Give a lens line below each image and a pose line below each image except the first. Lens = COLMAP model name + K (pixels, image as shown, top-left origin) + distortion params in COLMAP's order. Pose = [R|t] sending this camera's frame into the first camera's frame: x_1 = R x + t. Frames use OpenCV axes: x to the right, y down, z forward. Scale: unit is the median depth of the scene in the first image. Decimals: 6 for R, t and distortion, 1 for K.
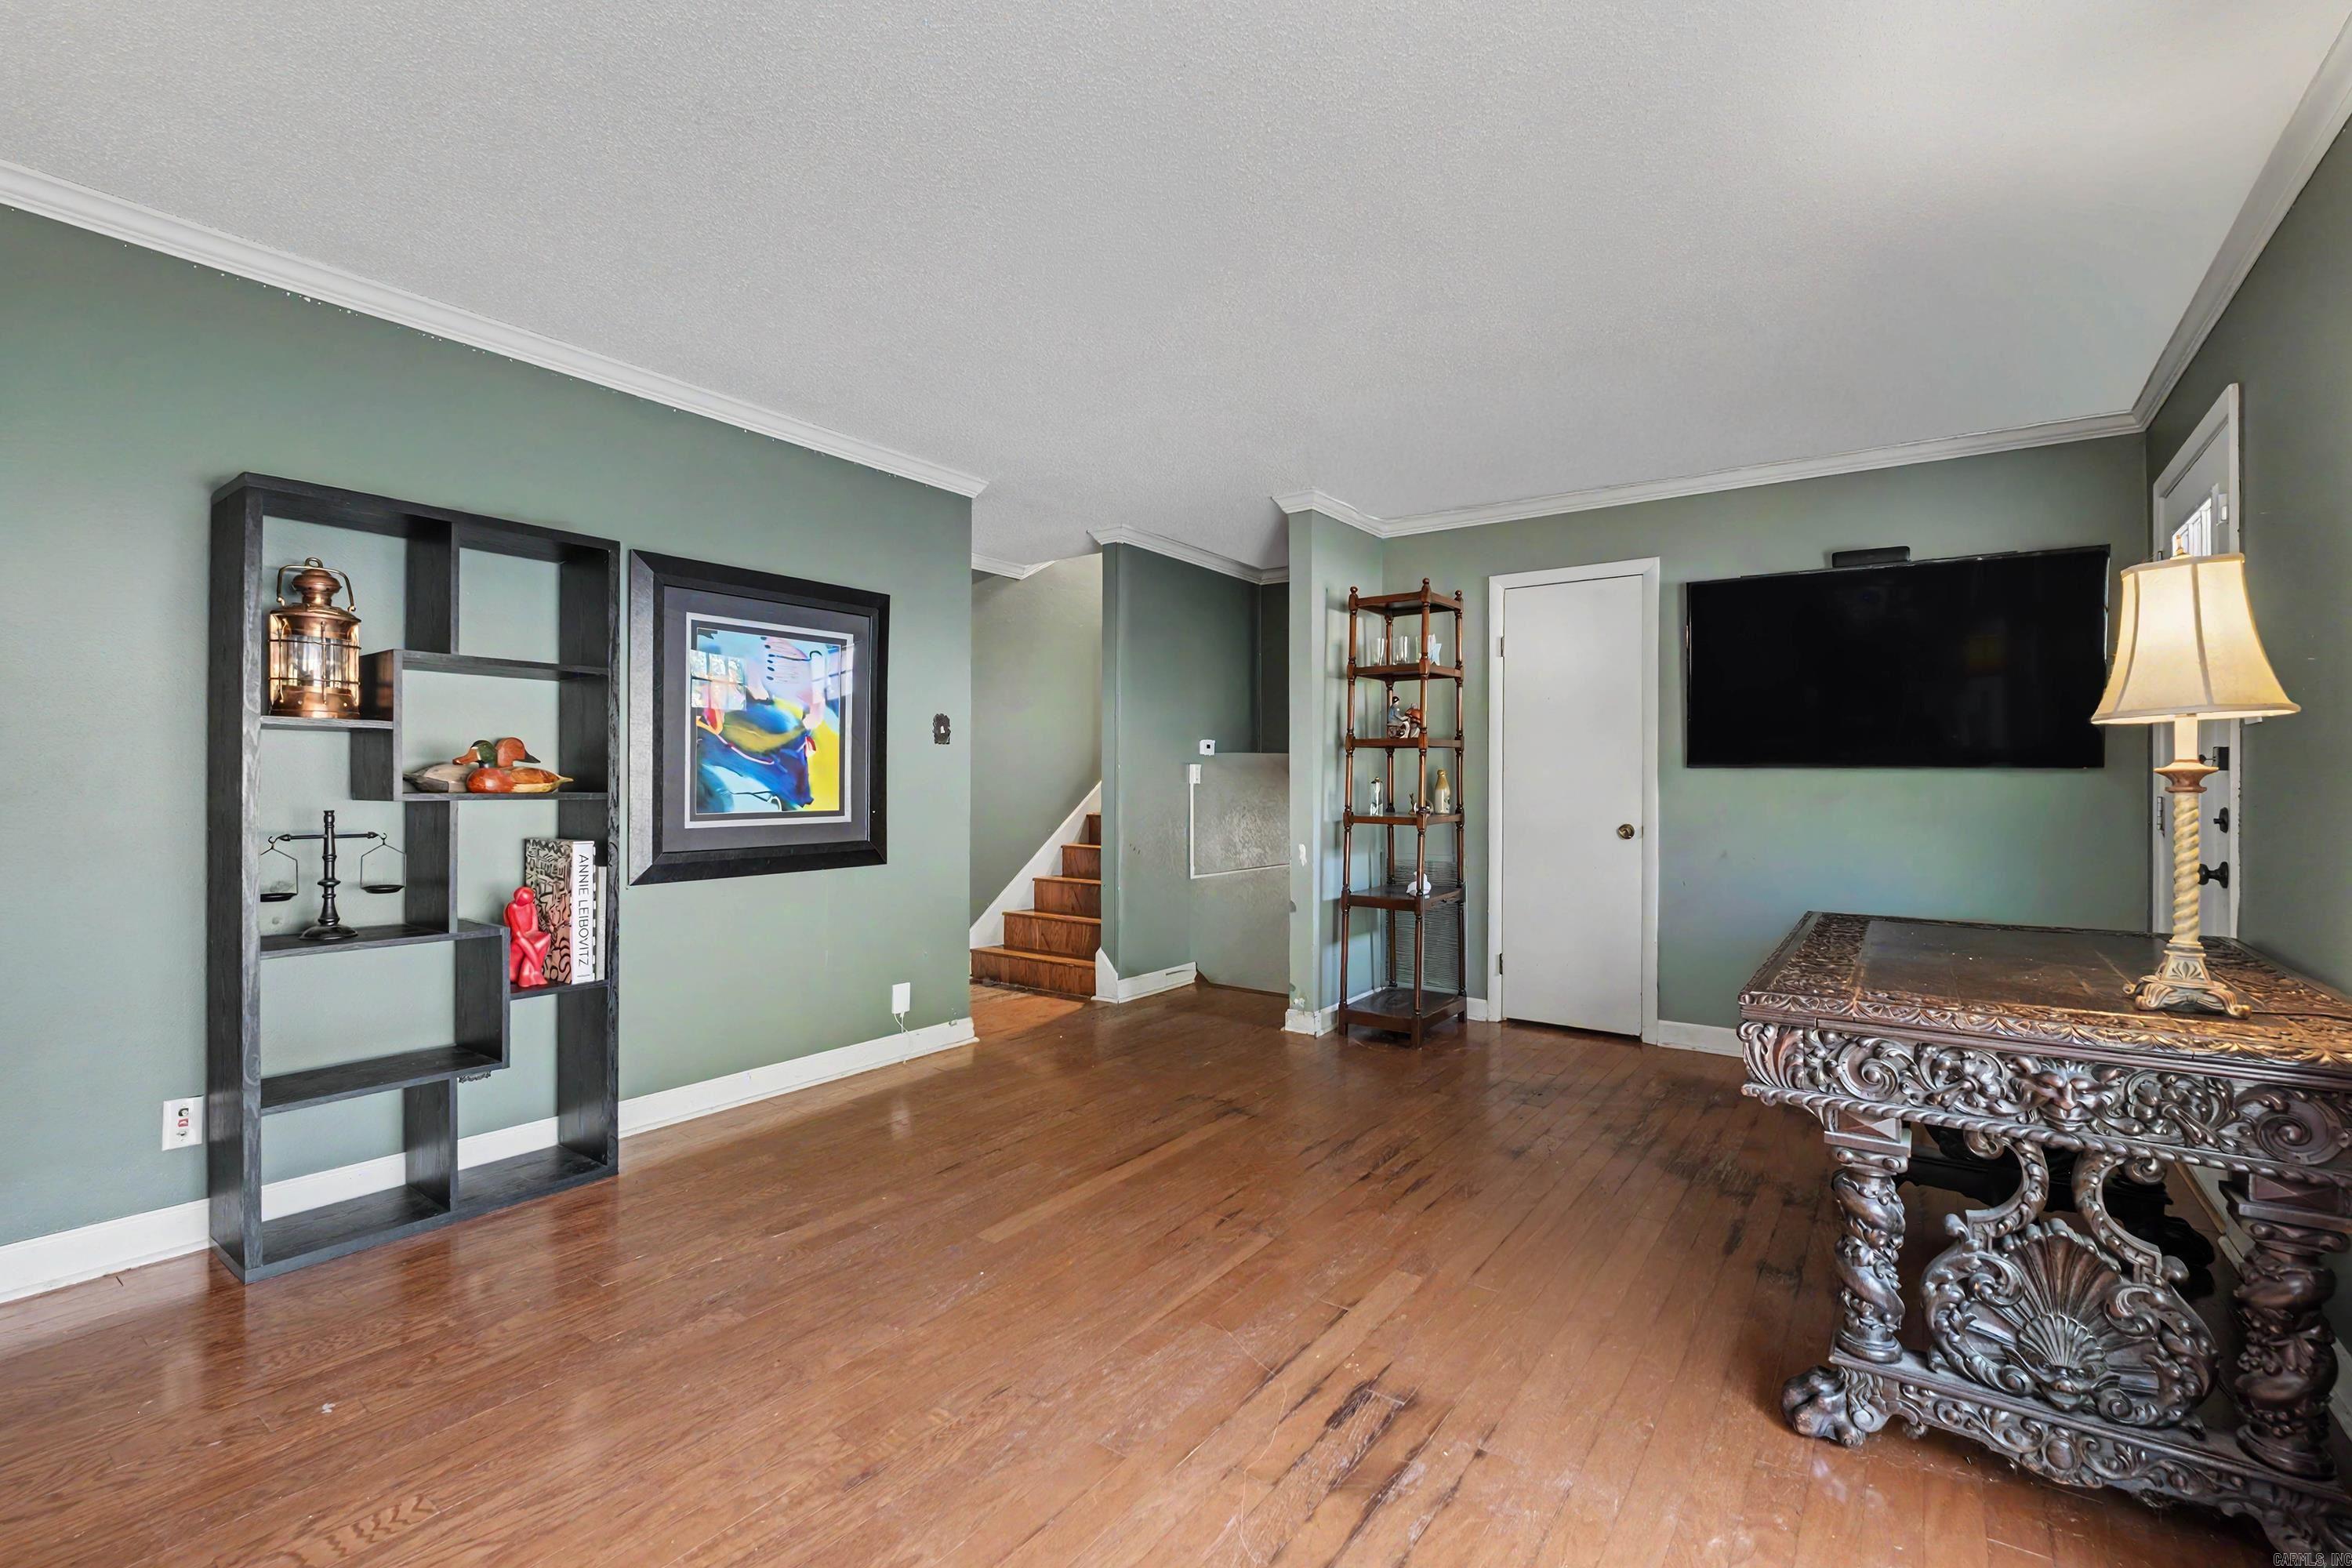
lens RADIAL K [[1023.7, 0, 1180.0], [0, 1023.7, 775.7], [0, 0, 1]] dist [-0.001578, -0.002367]
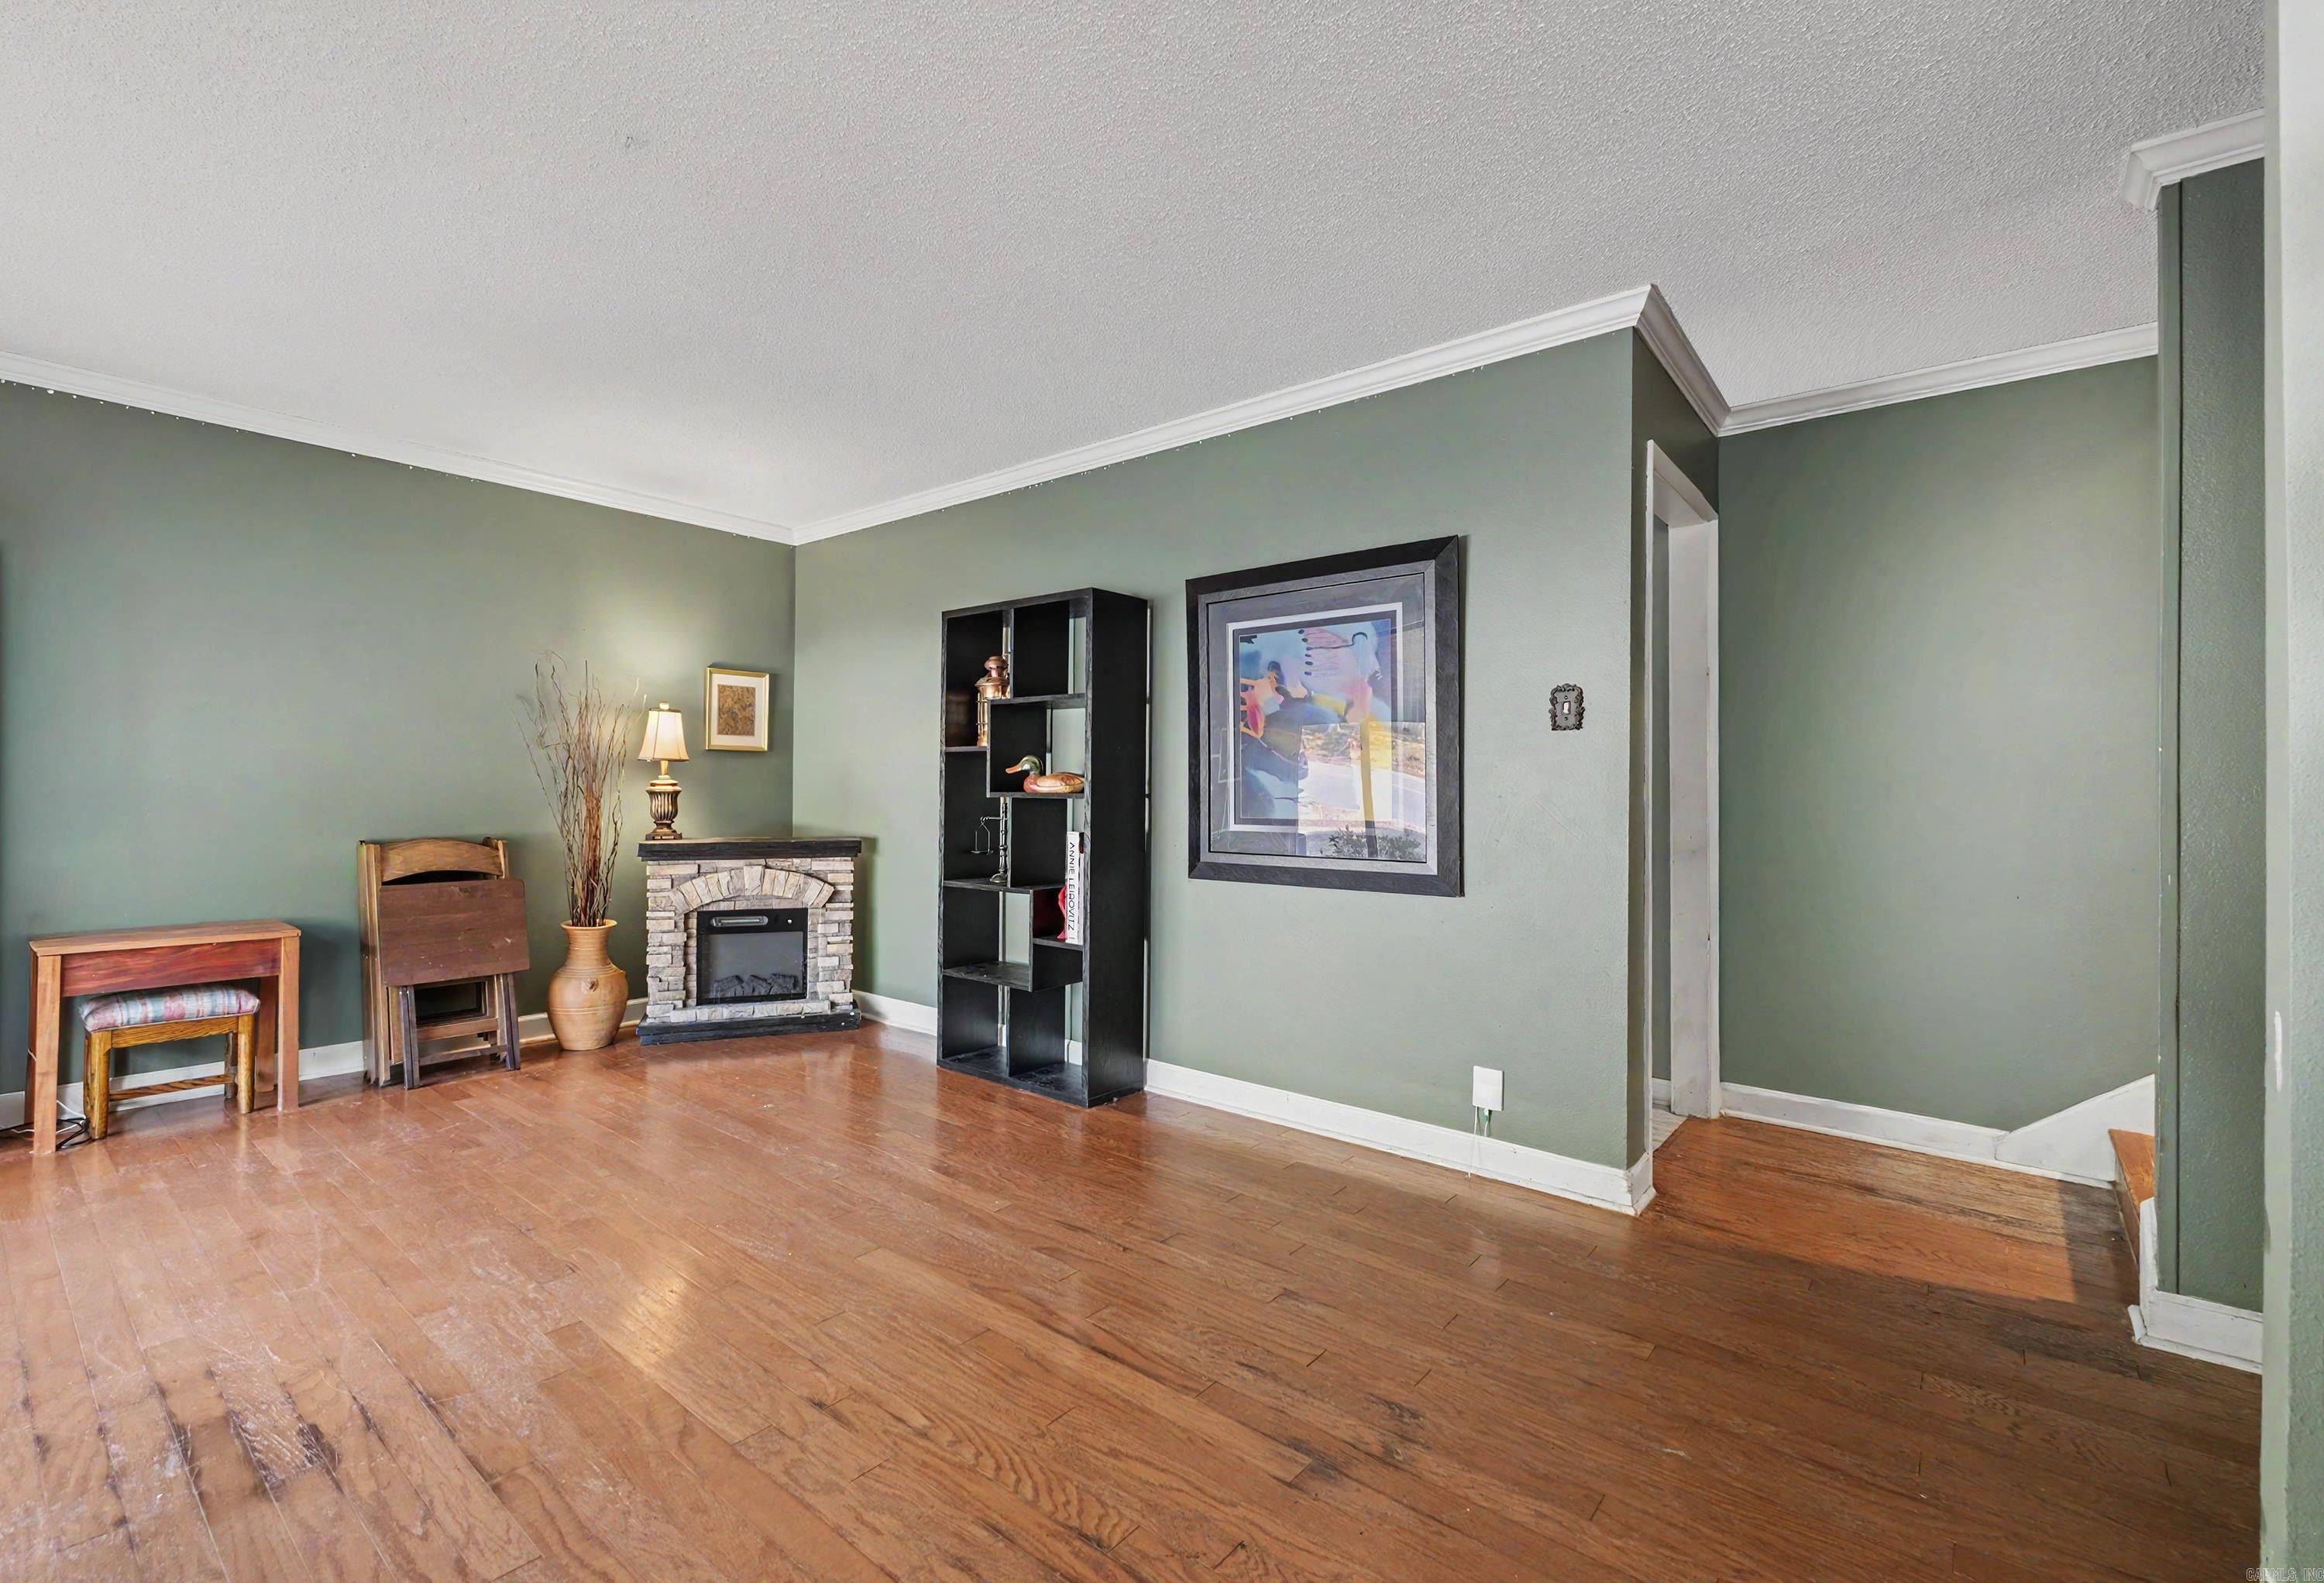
lens RADIAL K [[1026.9, 0, 1134.8], [0, 1026.9, 775.6], [0, 0, 1]] dist [-0.001250, 0.000077]
pose [[-0.075939, -0.014260, -0.997010, 0.617668], [-0.001193, 0.999898, -0.014210, 0.011185], [0.997112, 0.000110, -0.075949, 1.067290]]
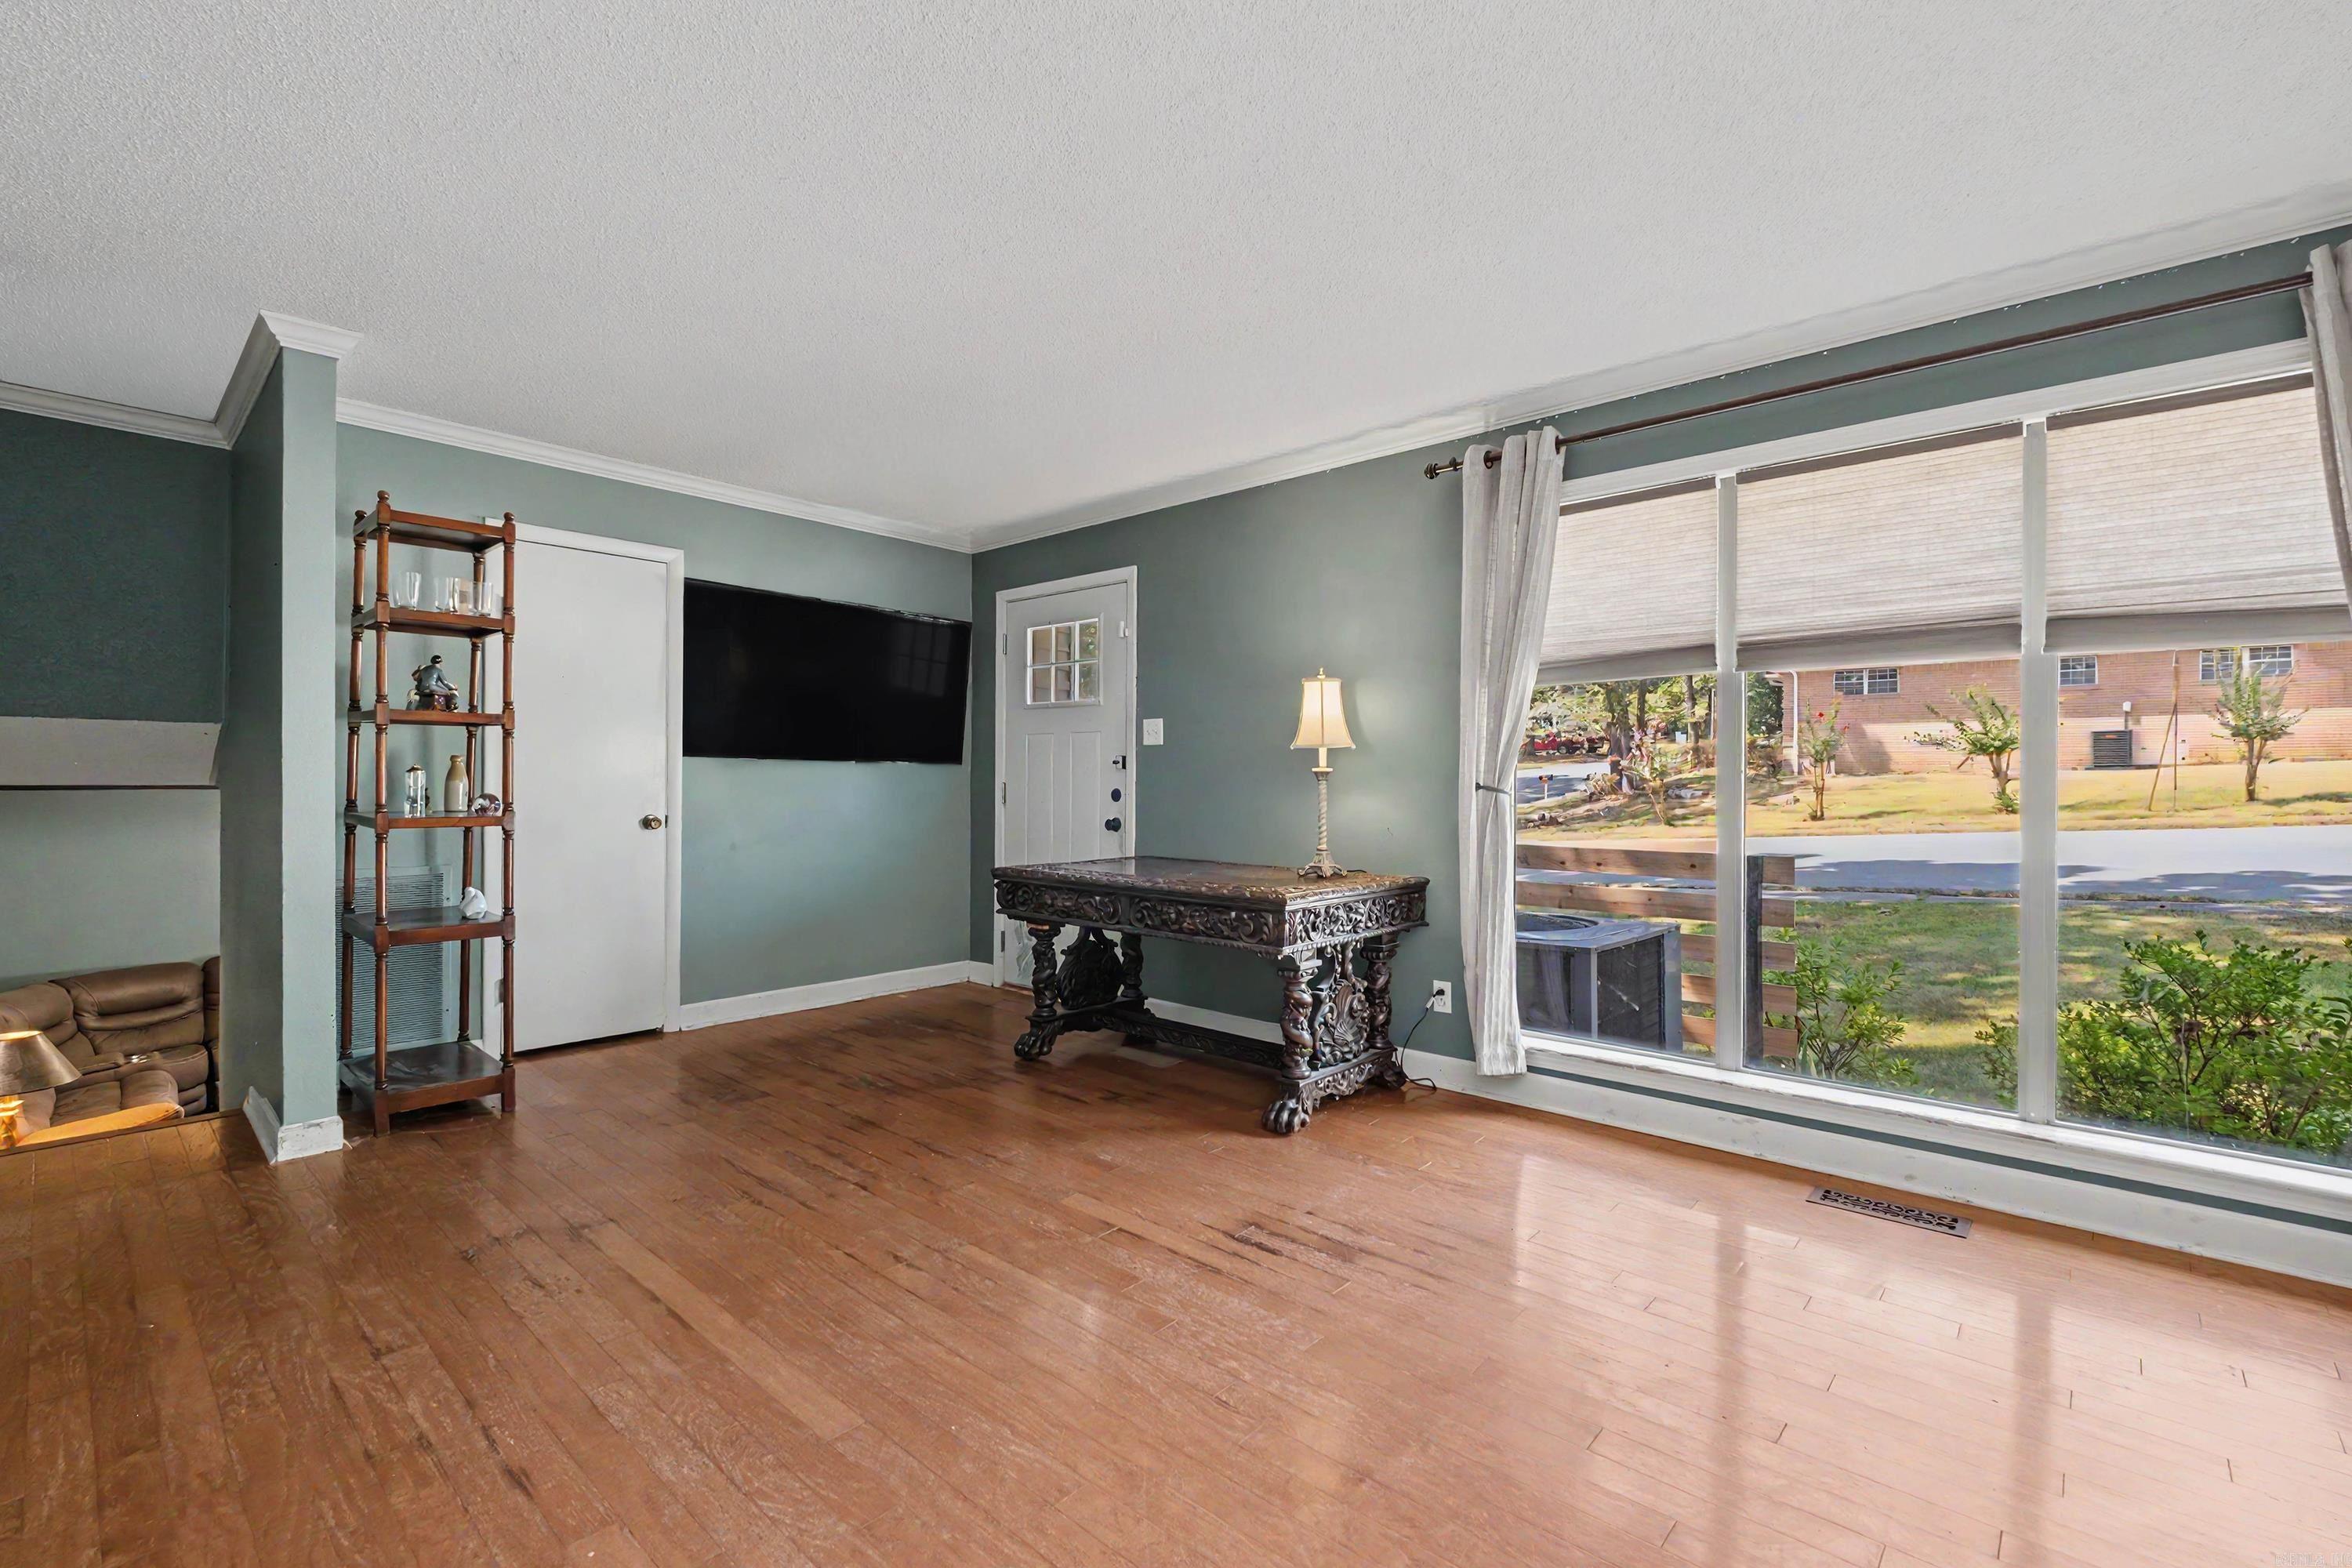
lens RADIAL K [[1023.7, 0, 1171.6], [0, 1023.7, 782.4], [0, 0, 1]] dist [-0.001578, -0.002367]
pose [[0.116905, -0.008050, 0.993110, -0.687904], [-0.012110, 0.999881, 0.009531, 0.000825], [-0.993069, -0.013141, 0.116794, 0.565768]]
